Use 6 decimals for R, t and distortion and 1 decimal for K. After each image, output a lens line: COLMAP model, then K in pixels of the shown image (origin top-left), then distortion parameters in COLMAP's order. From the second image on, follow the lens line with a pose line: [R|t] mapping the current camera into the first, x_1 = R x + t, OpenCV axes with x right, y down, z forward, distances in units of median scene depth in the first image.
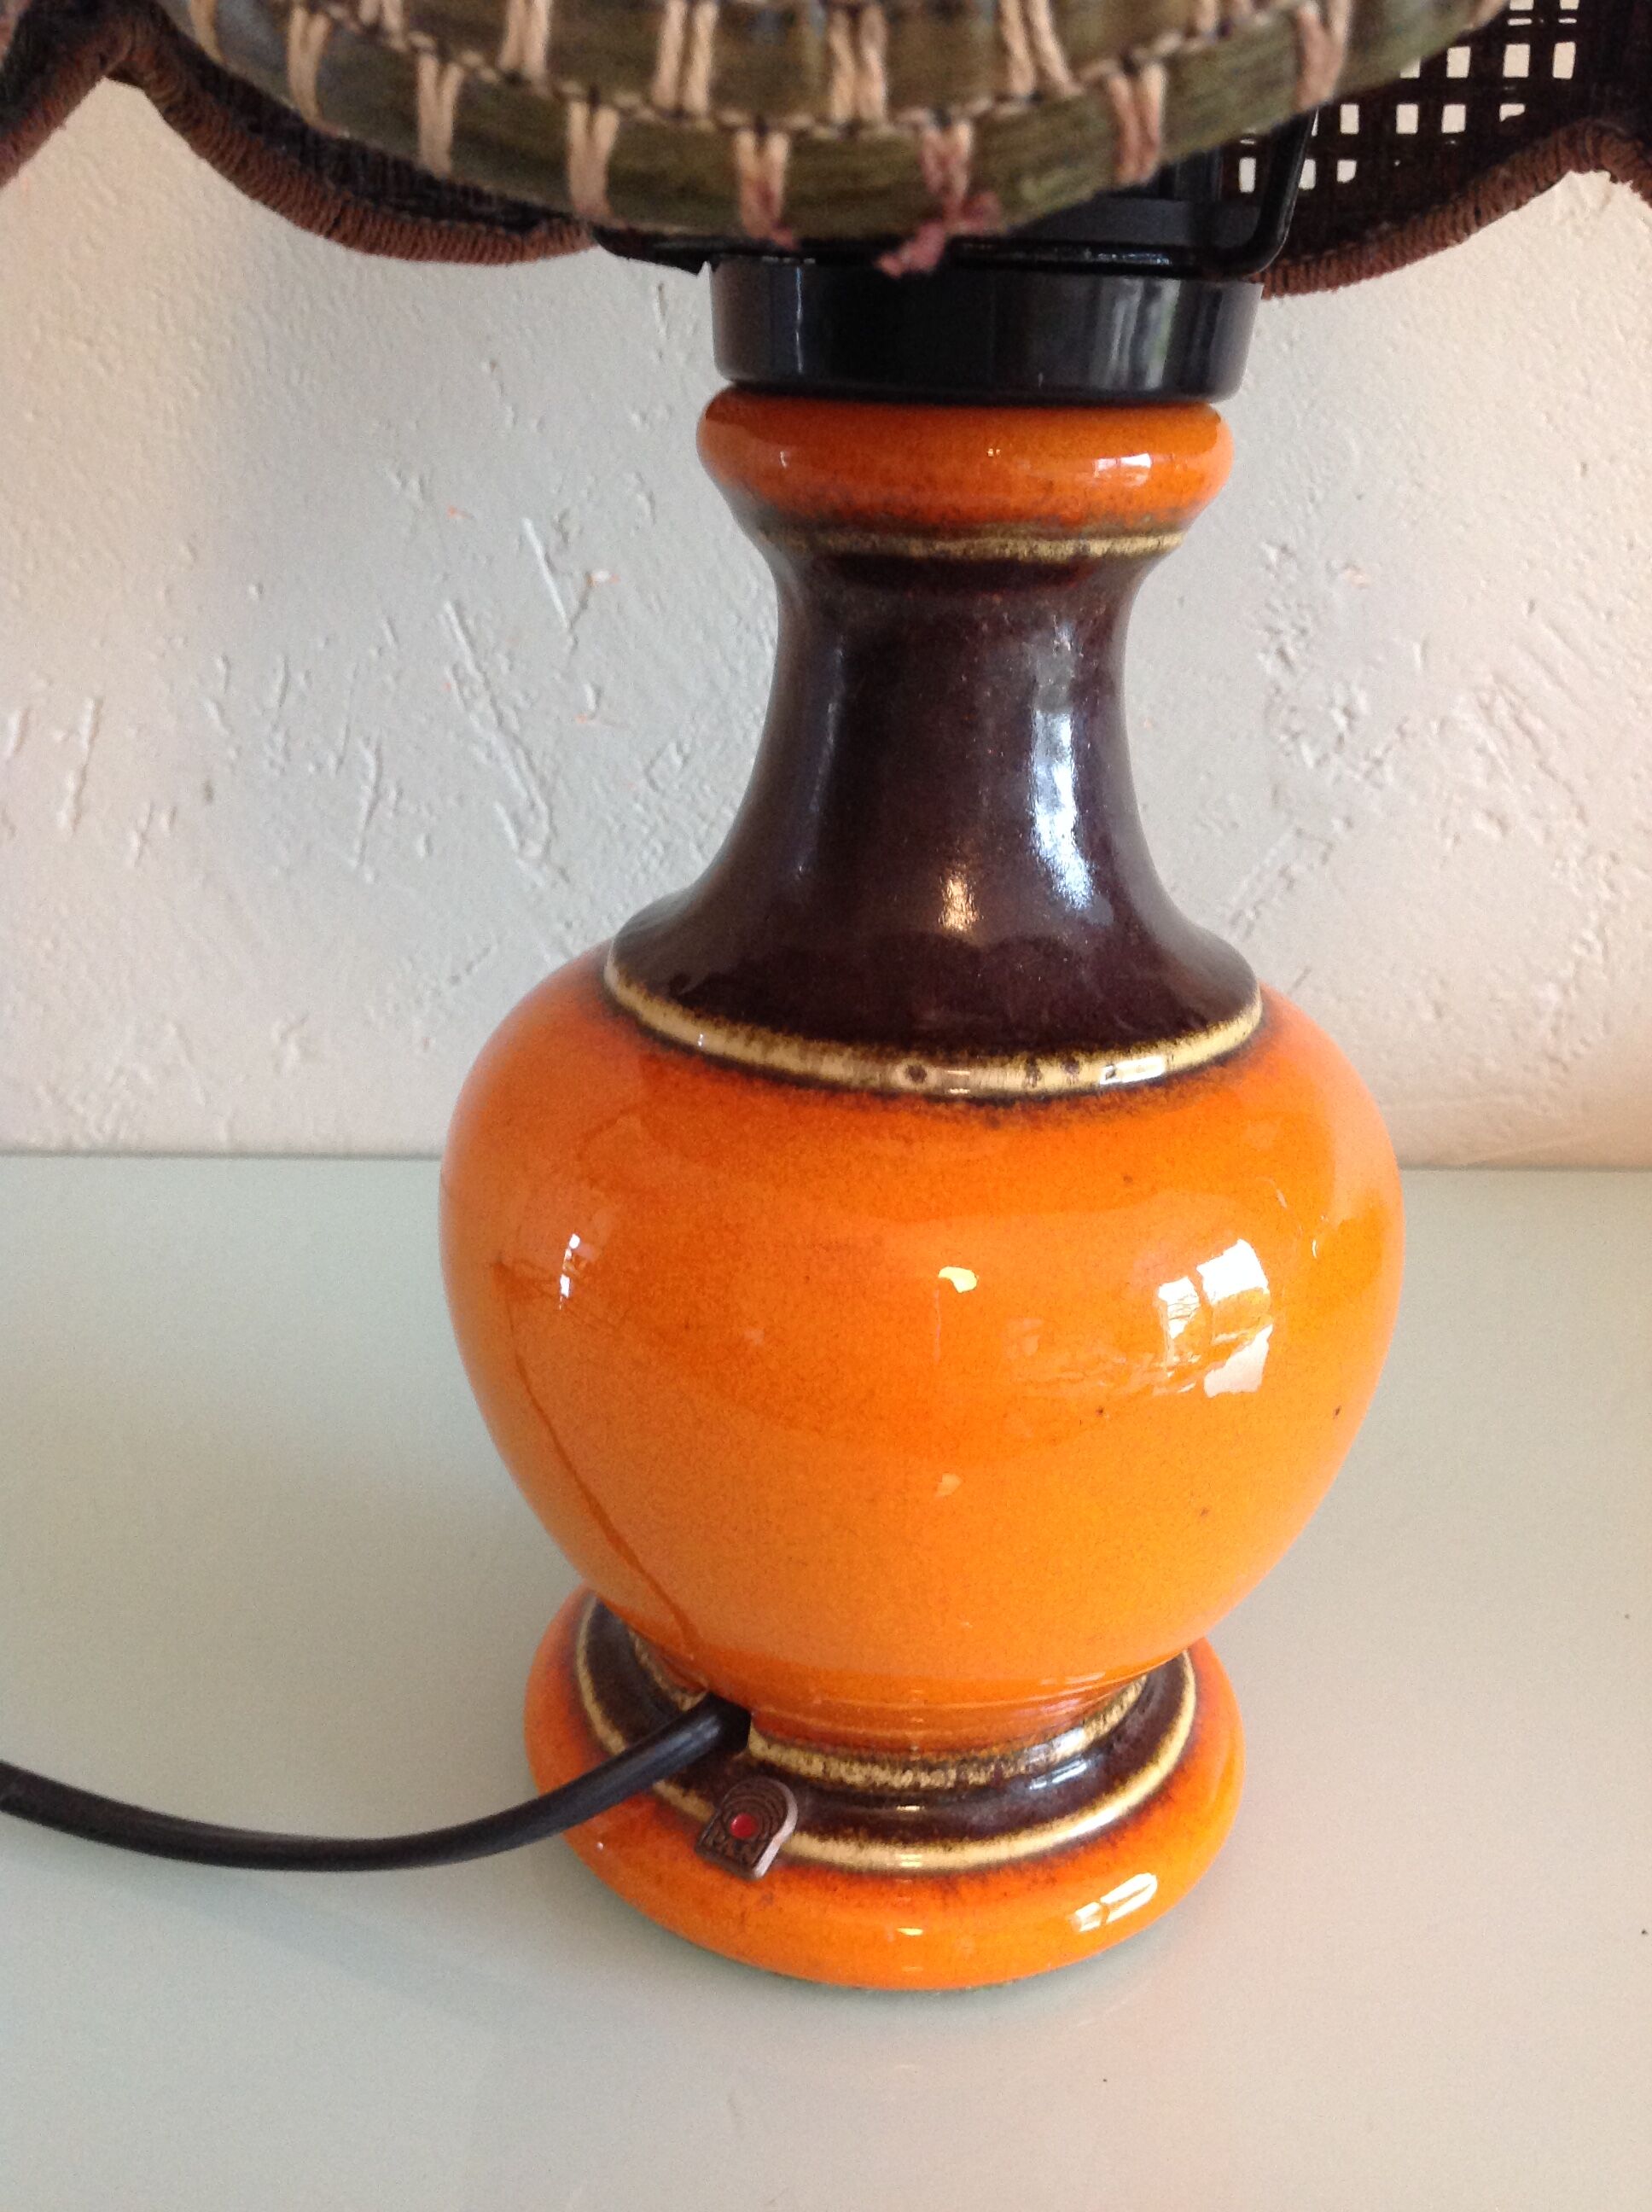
lens RADIAL K [[2092.9, 0, 799.2], [0, 2092.9, 1078.3], [0, 0, 1]] dist [0.146076, -0.398773]
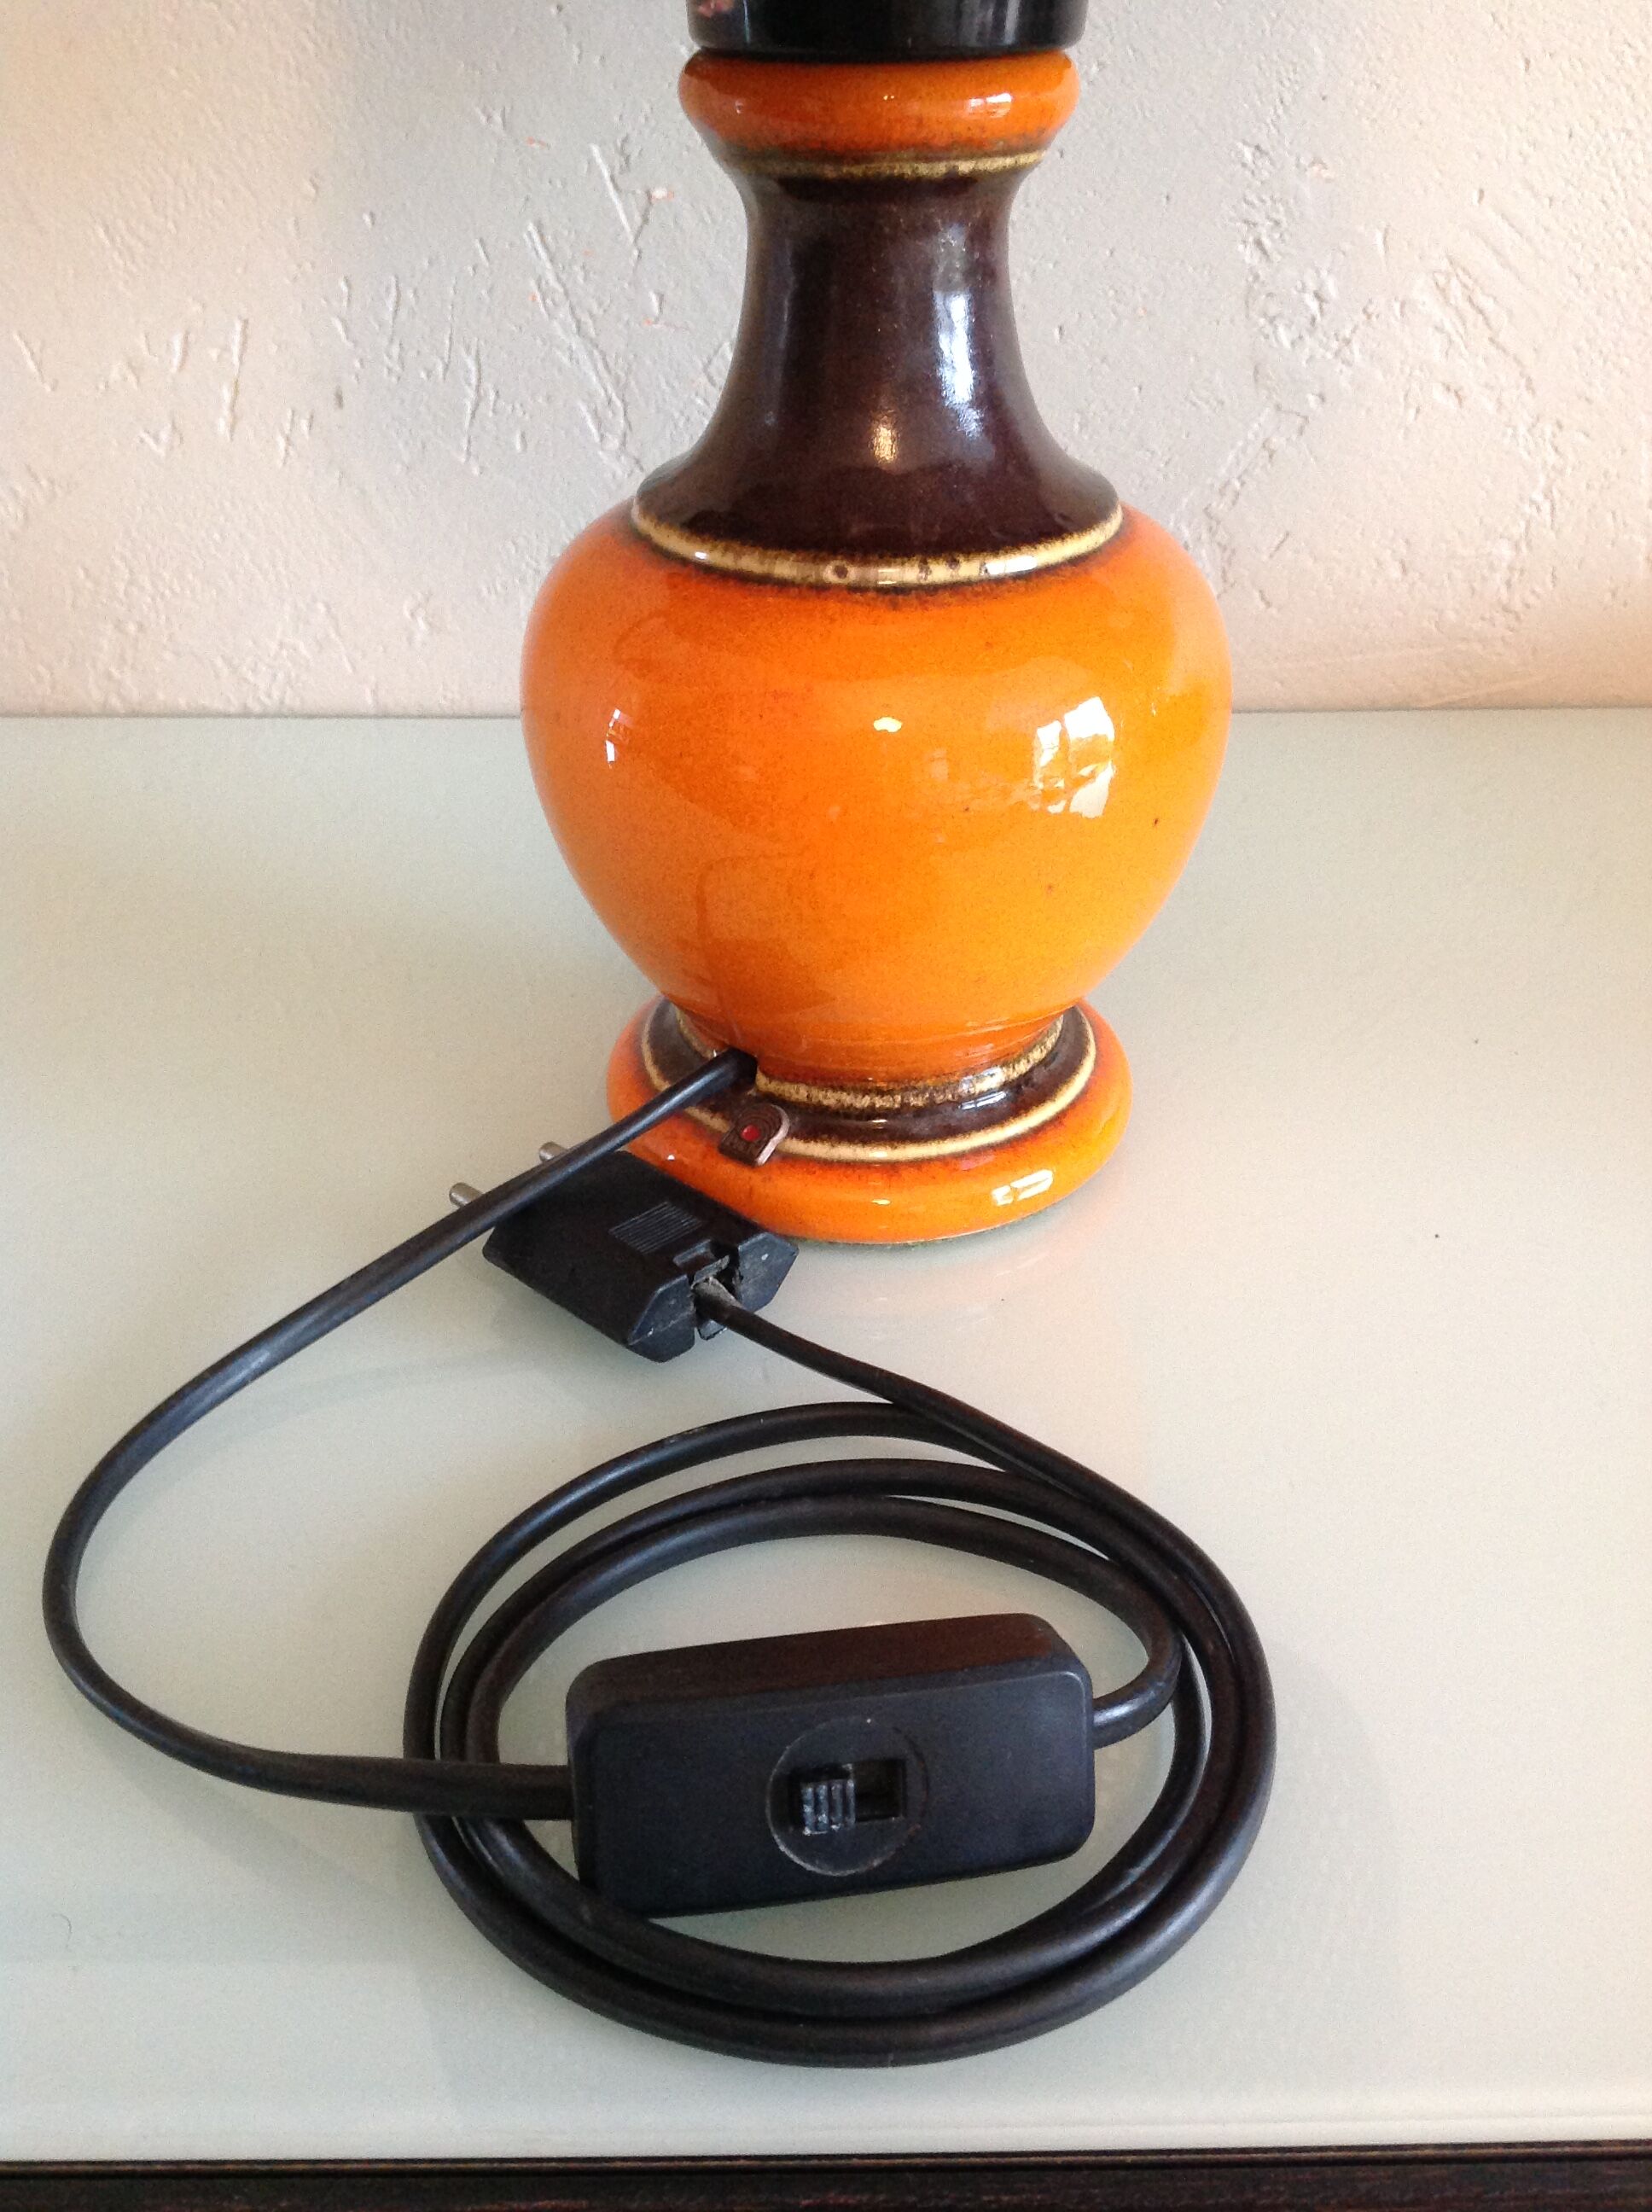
lens RADIAL K [[2133.6, 0, 826.0], [0, 2133.6, 1106.0], [0, 0, 1]] dist [0.092438, -0.233032]
pose [[0.997709, -0.007831, -0.067195, 0.071684], [0.019380, 0.984730, 0.173006, 0.052067], [0.064814, -0.173912, 0.982626, -0.239953]]
